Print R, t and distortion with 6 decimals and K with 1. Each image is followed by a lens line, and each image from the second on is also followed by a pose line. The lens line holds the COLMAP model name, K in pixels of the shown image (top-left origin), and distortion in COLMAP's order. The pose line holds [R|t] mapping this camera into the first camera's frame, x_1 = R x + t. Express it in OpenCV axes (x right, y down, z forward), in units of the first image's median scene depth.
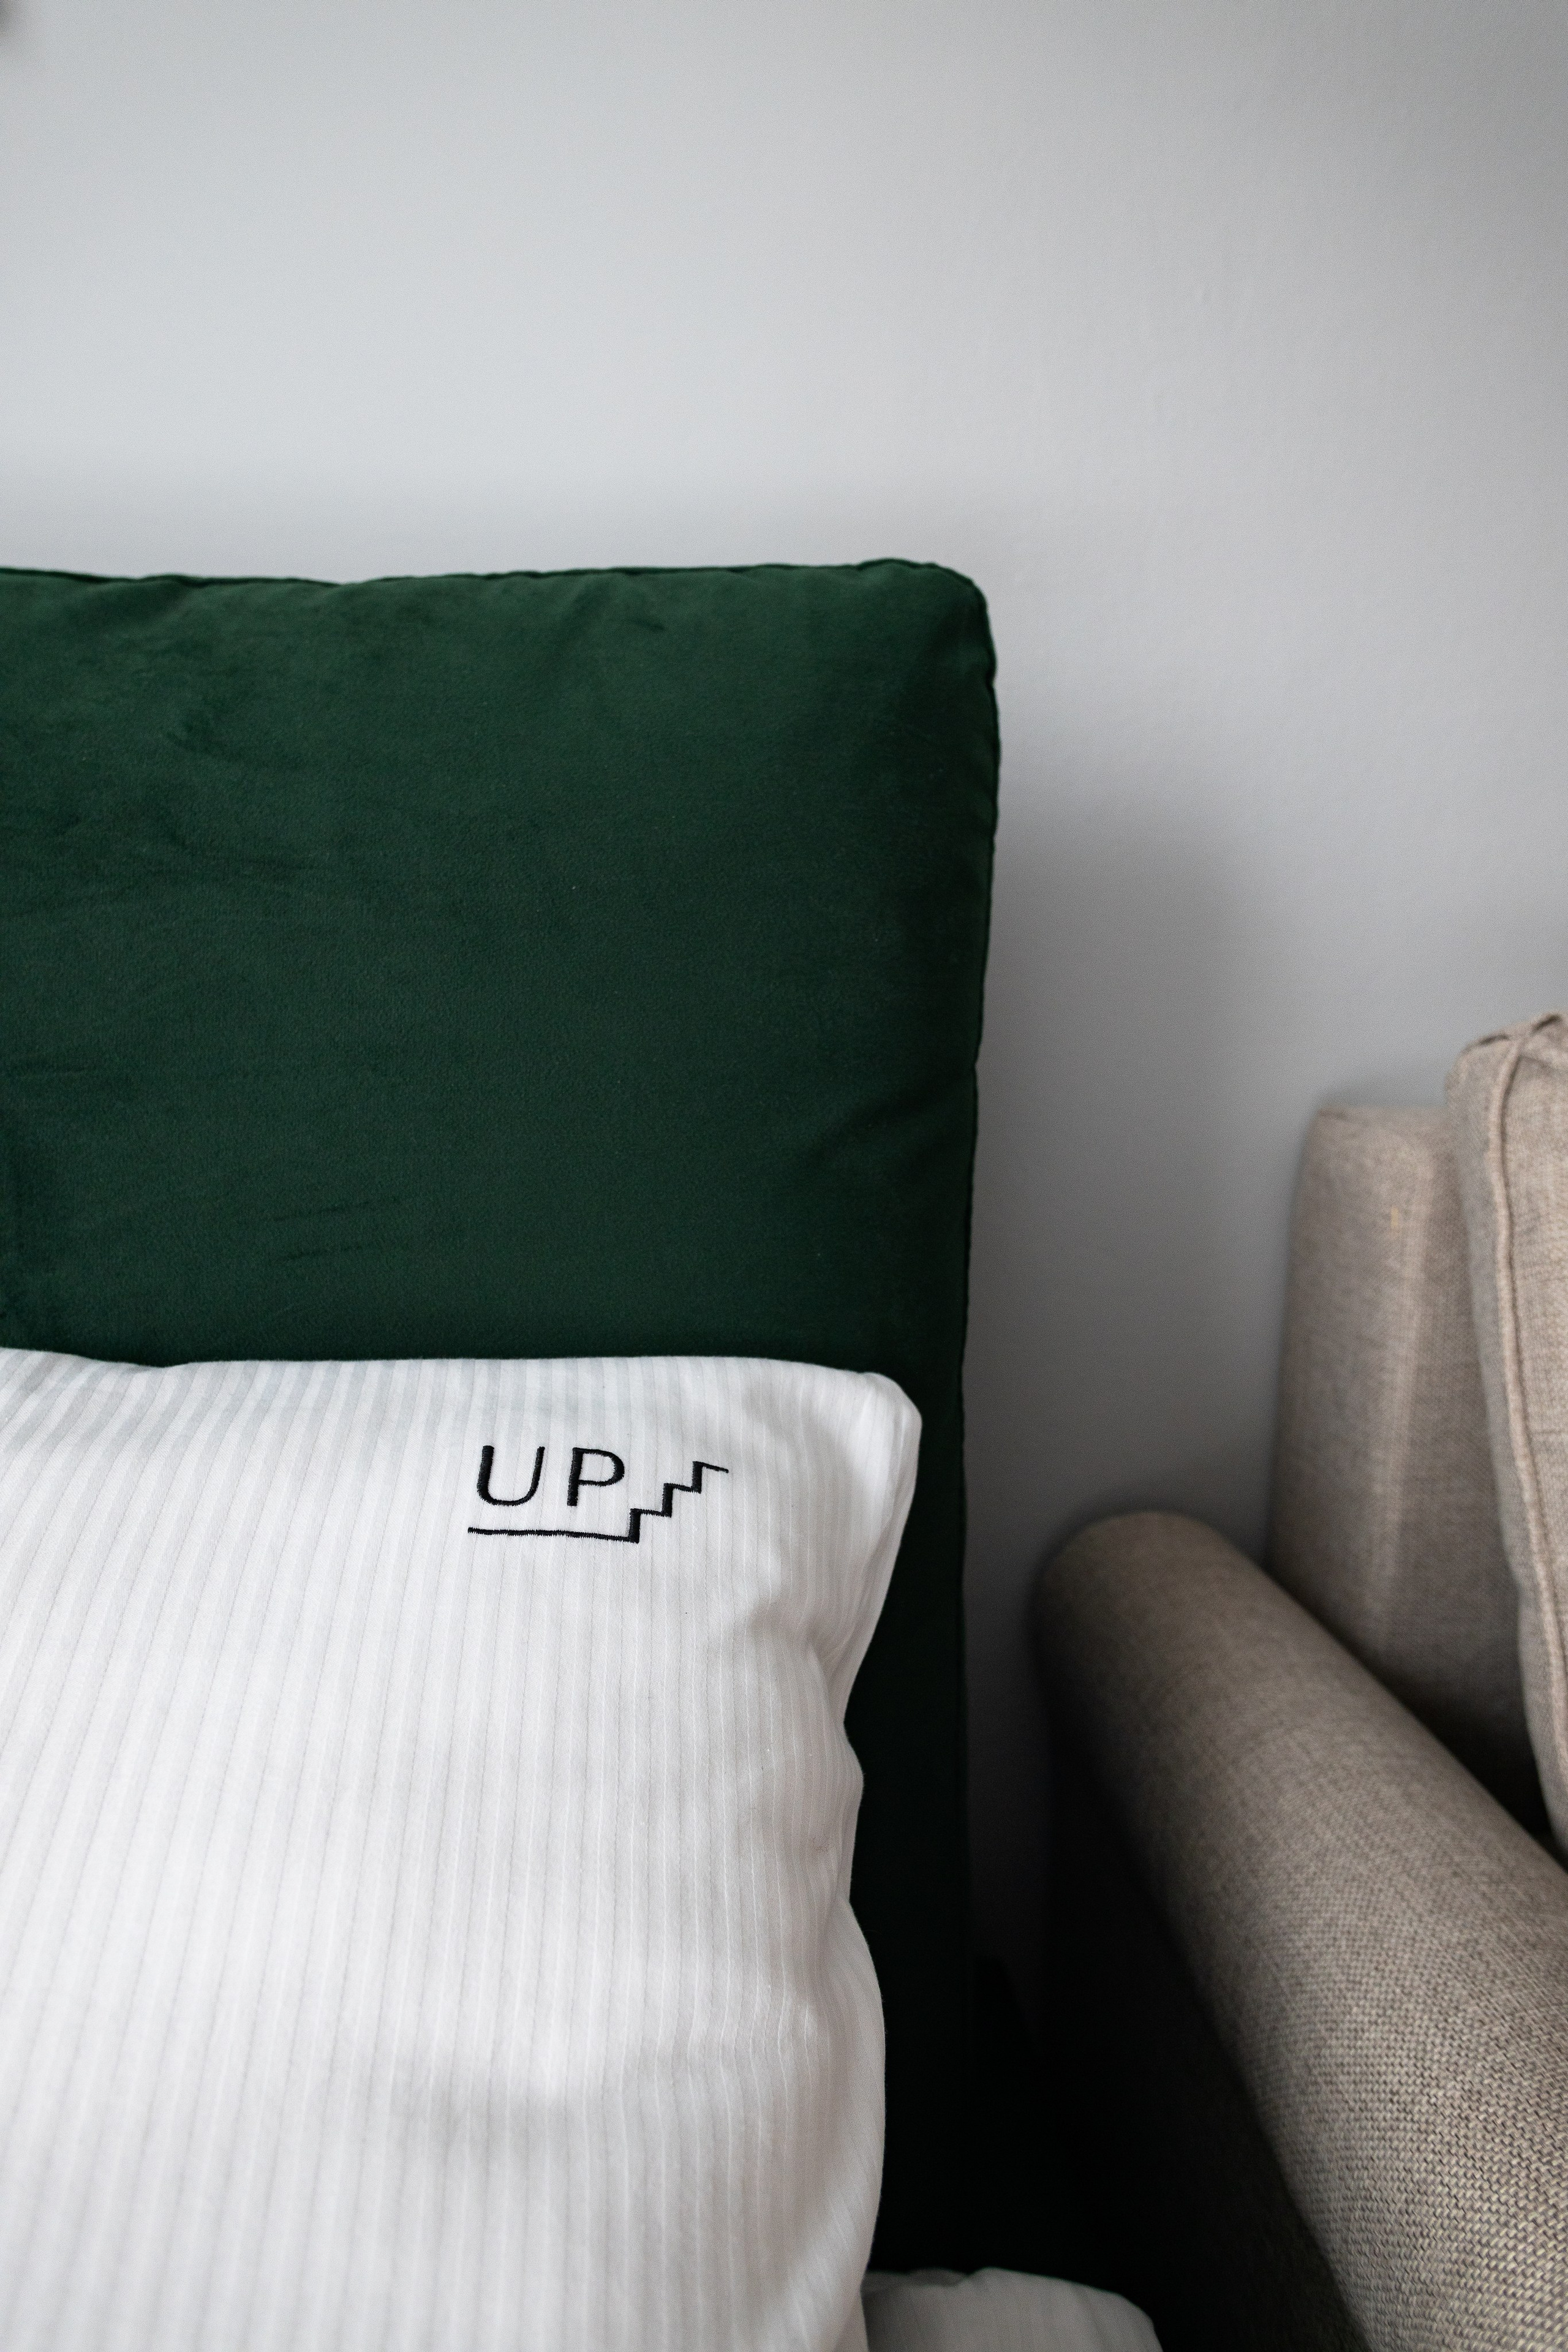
lens RADIAL K [[1362.3, 0, 784.9], [0, 1362.3, 1176.4], [0, 0, 1]] dist [0.016617, -0.001469]
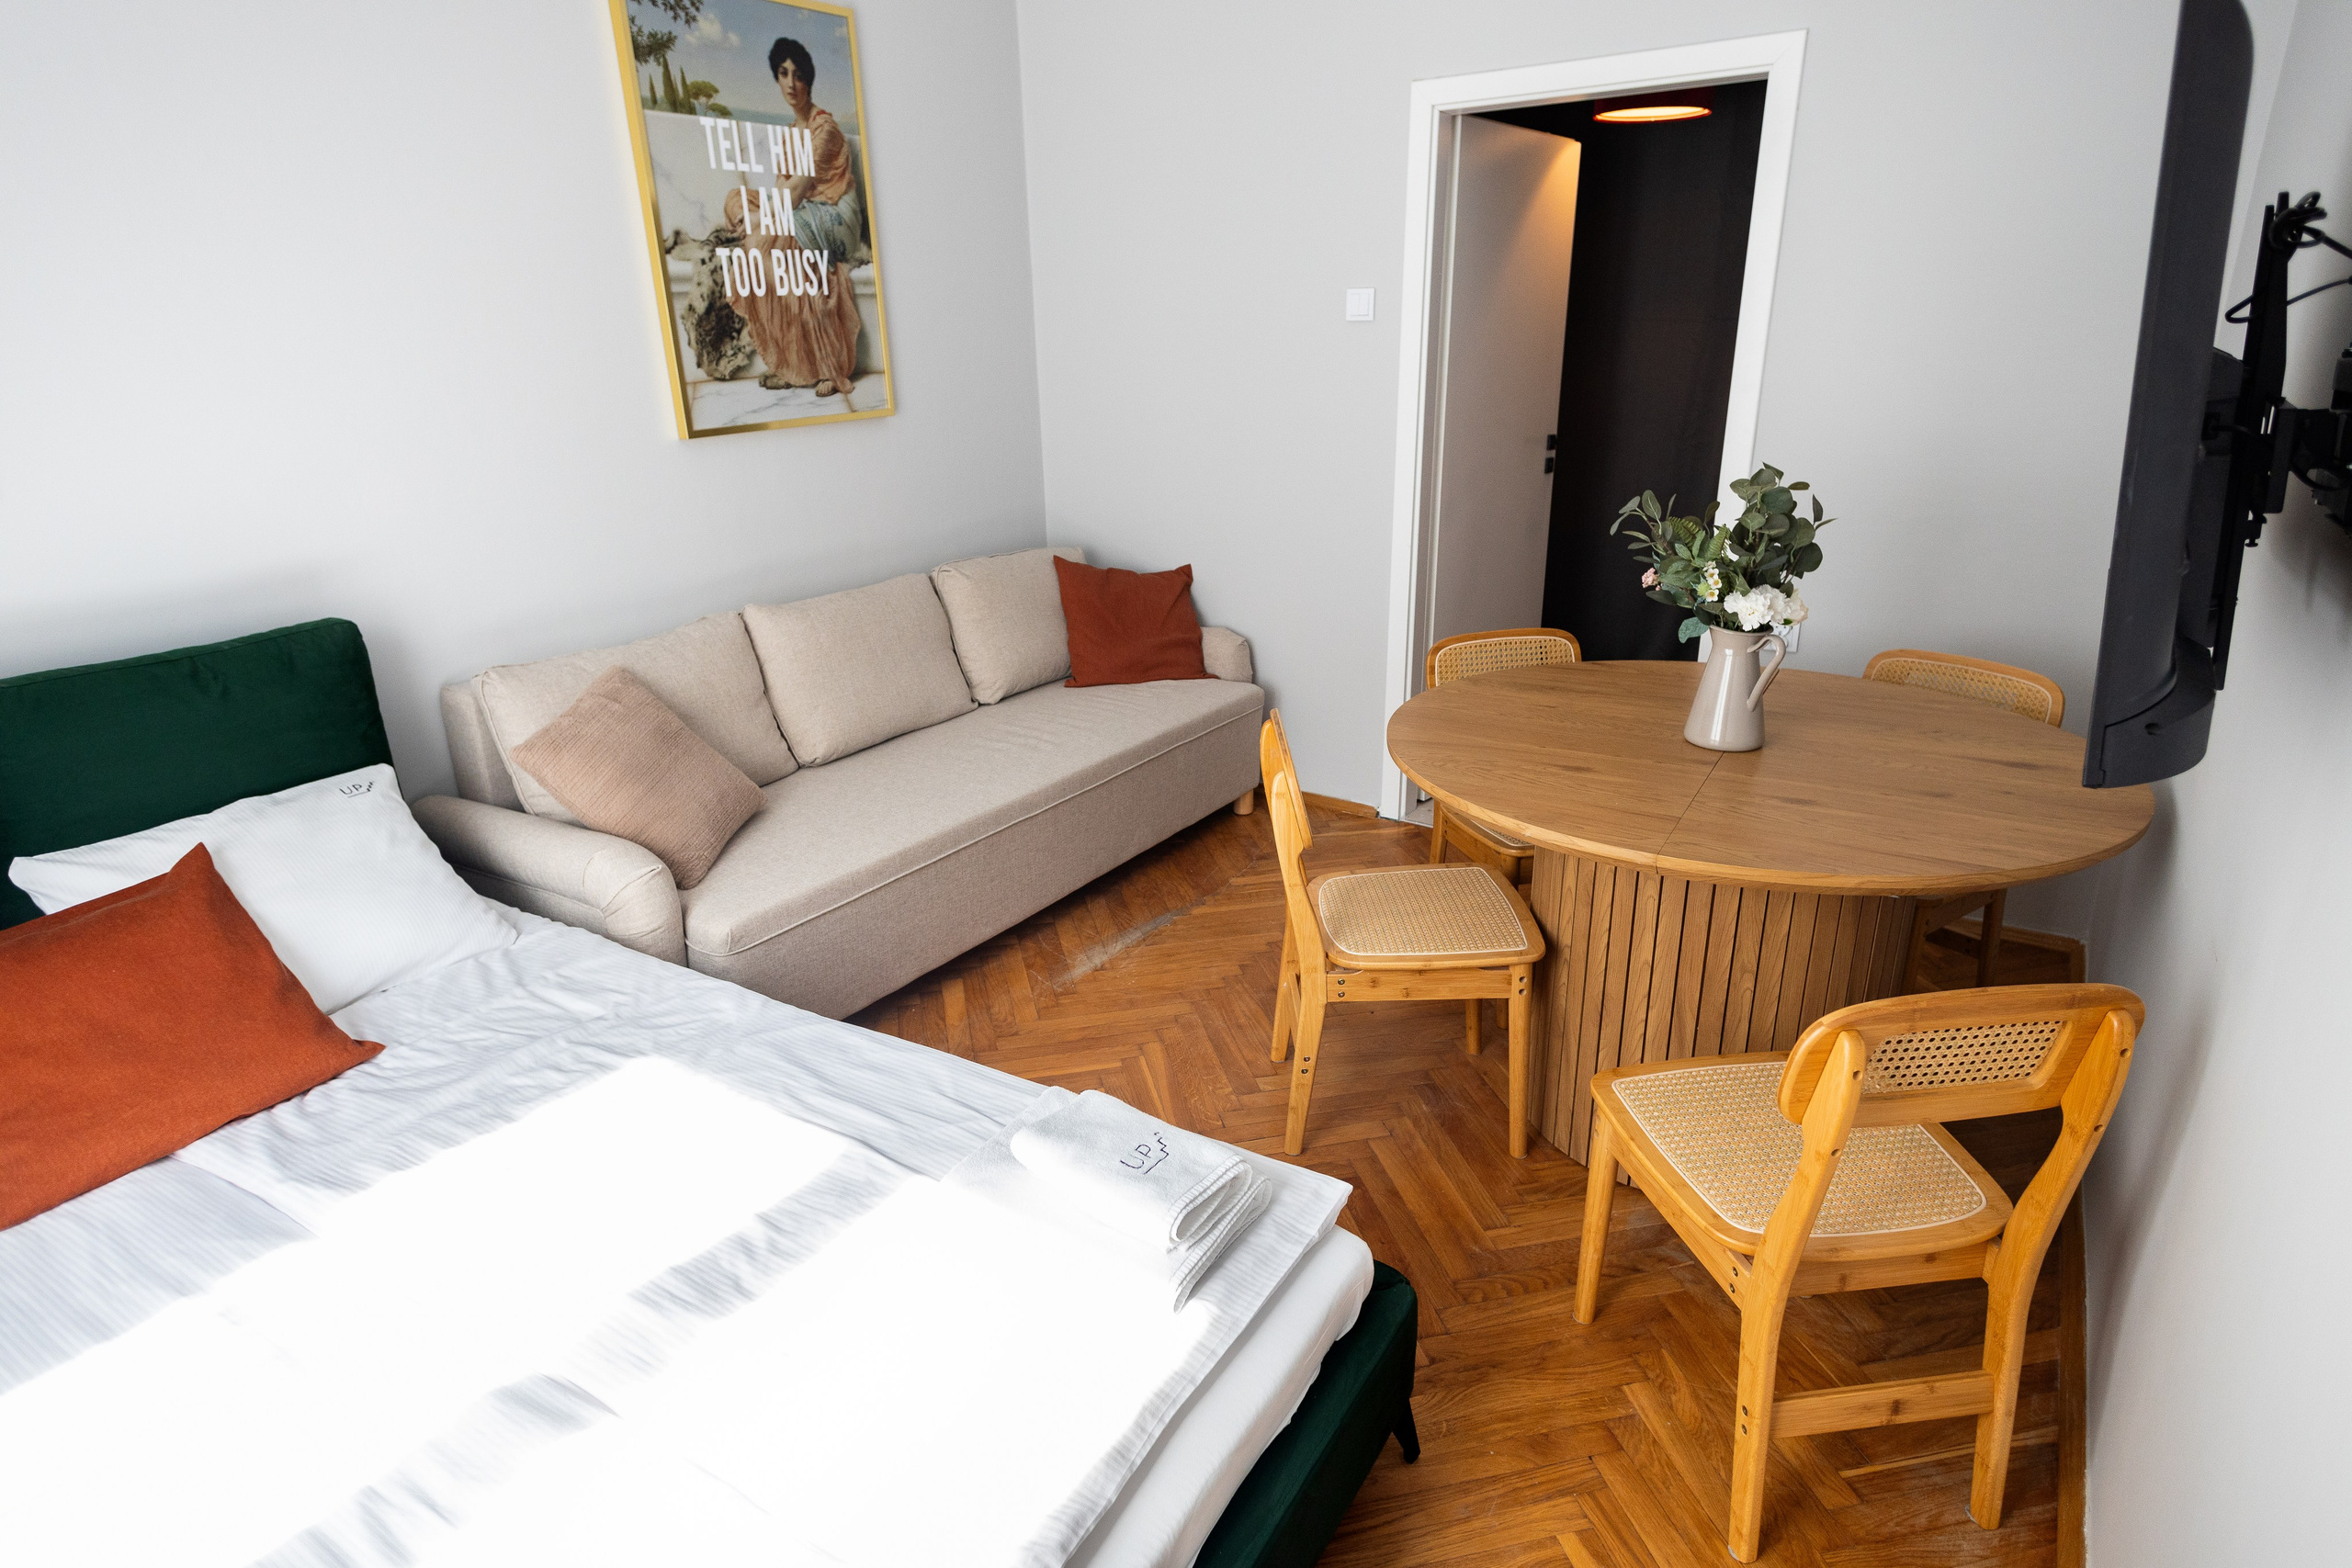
lens RADIAL K [[1302.2, 0, 1168.0], [0, 1302.2, 780.3], [0, 0, 1]] dist [0.013729, -0.001561]
pose [[0.596986, -0.290501, 0.747808, -2.332237], [0.167929, 0.956736, 0.237604, -0.621050], [-0.784479, -0.016268, 0.619941, -5.549663]]
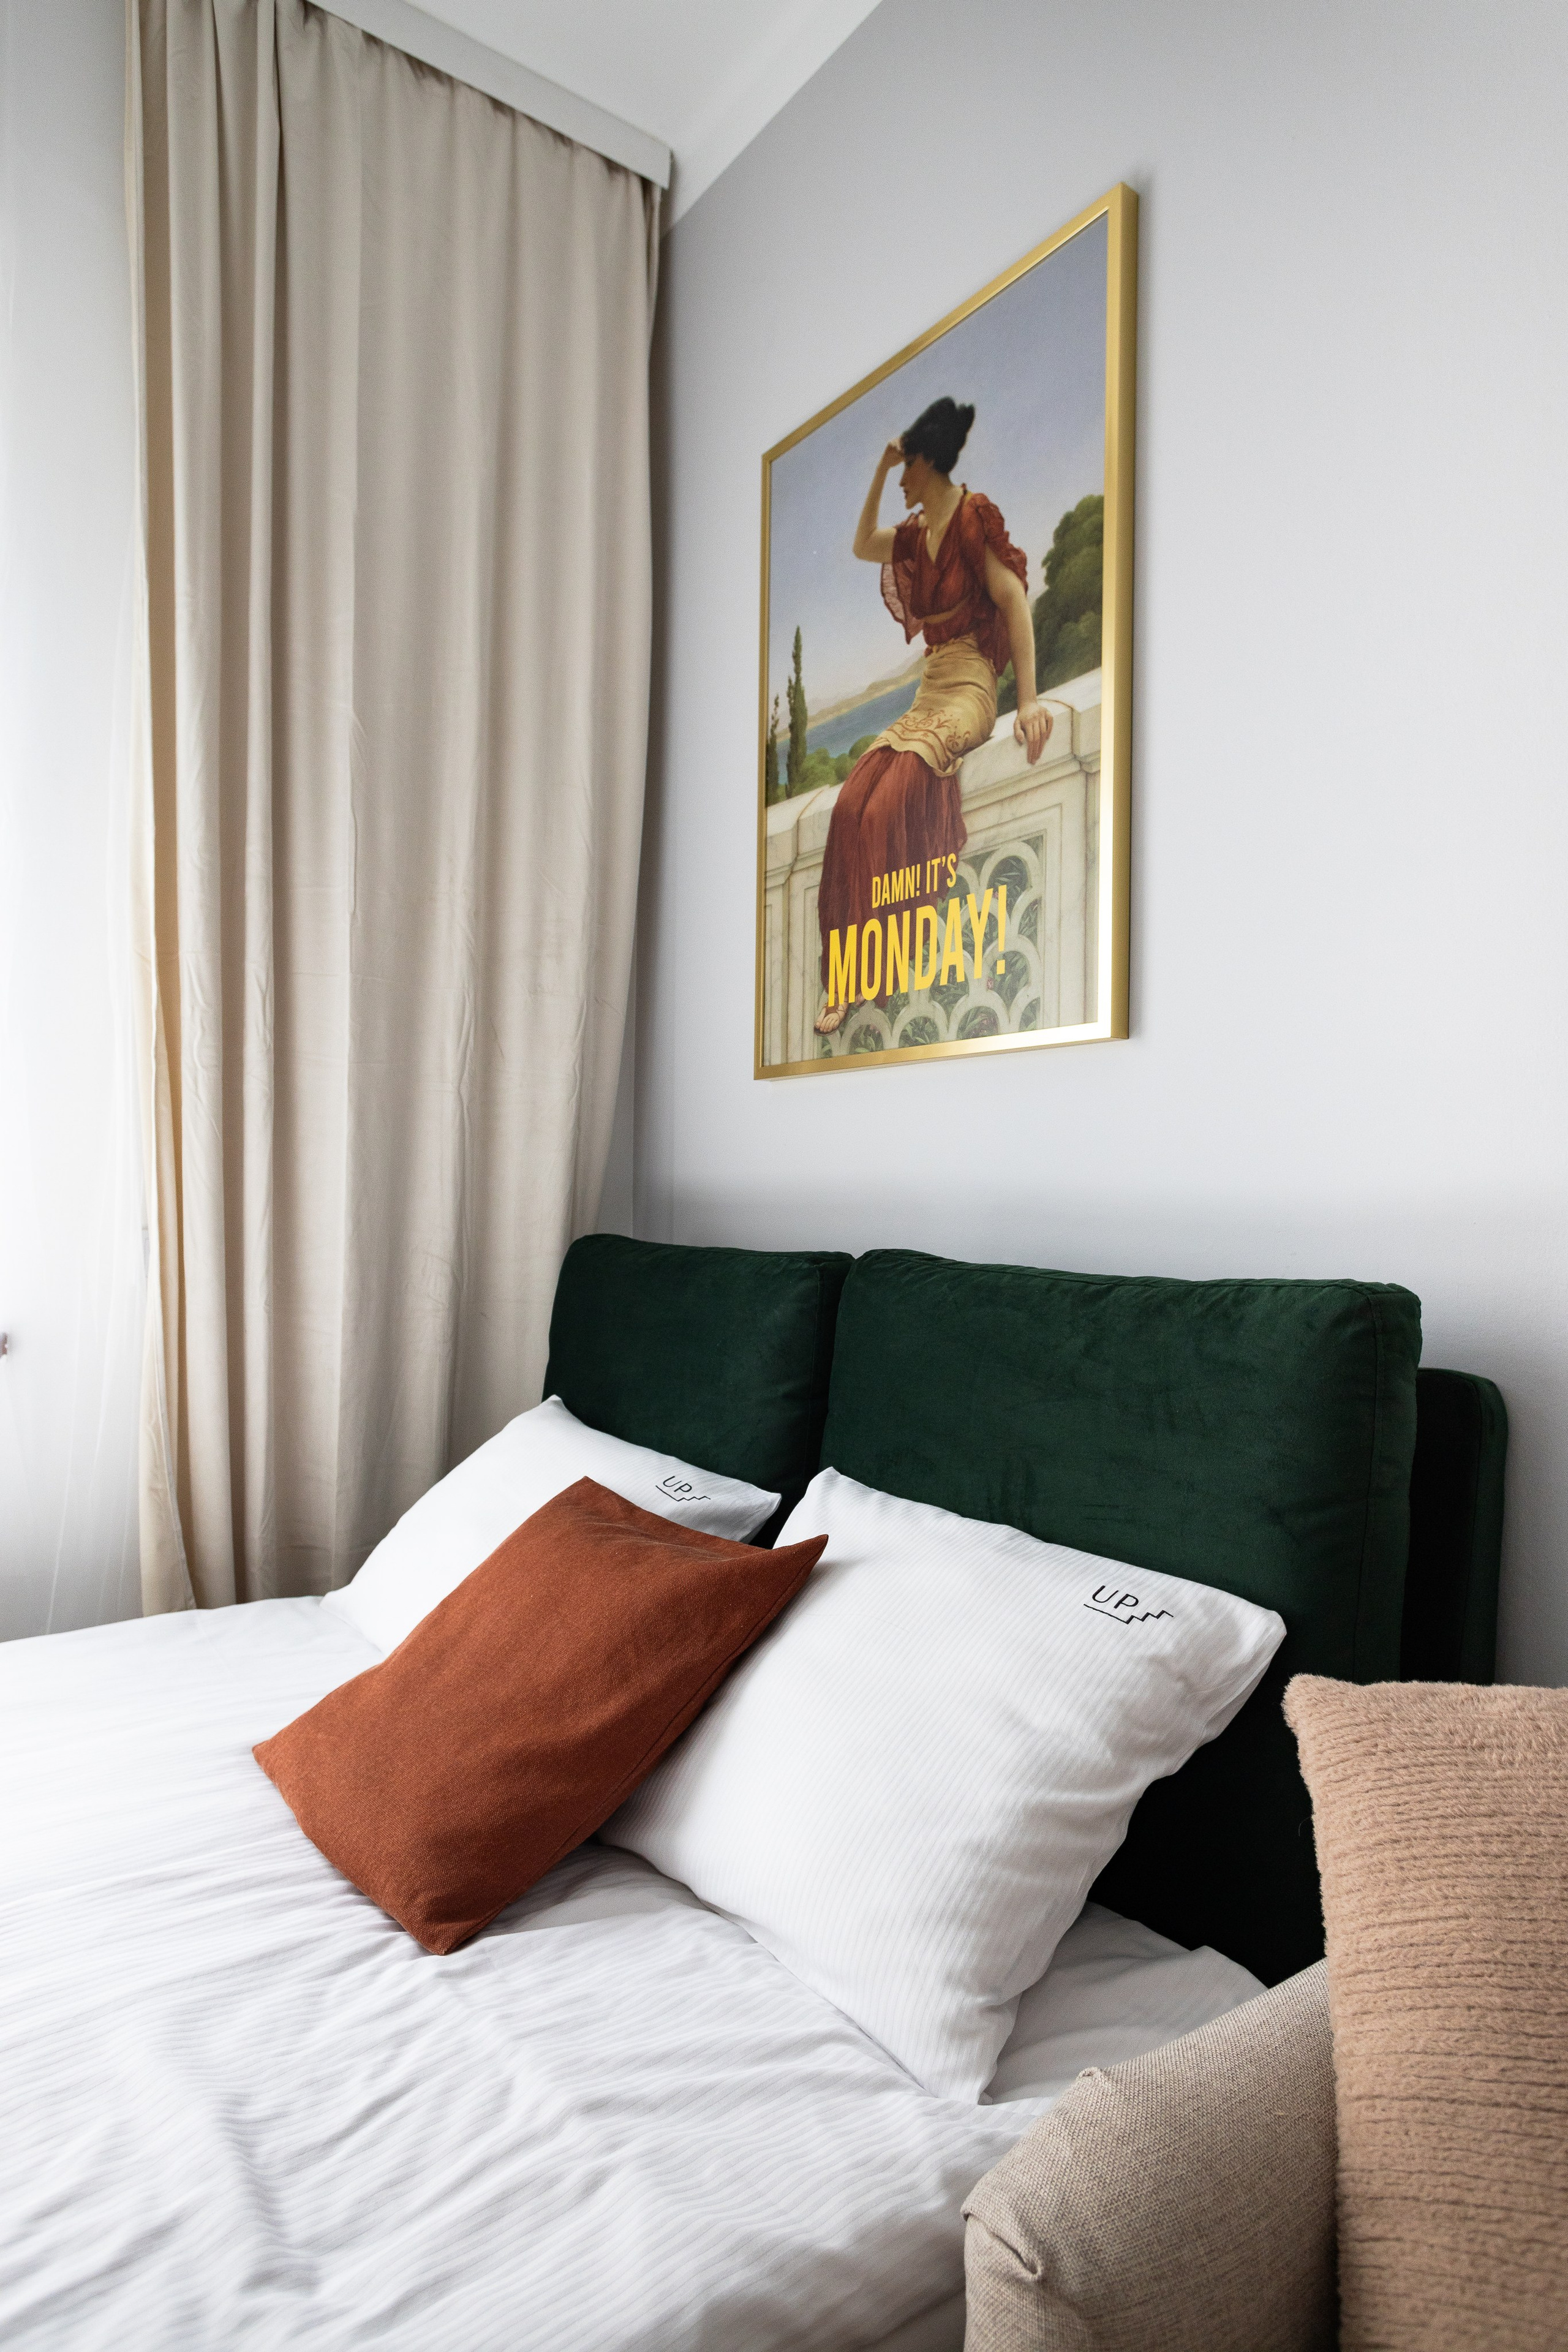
lens RADIAL K [[1312.8, 0, 786.5], [0, 1312.8, 1176.9], [0, 0, 1]] dist [0.020171, -0.003752]
pose [[0.541417, -0.026976, -0.840322, 1.815200], [-0.146721, 0.981117, -0.126028, -0.226332], [0.827853, 0.191526, 0.527235, -1.317748]]
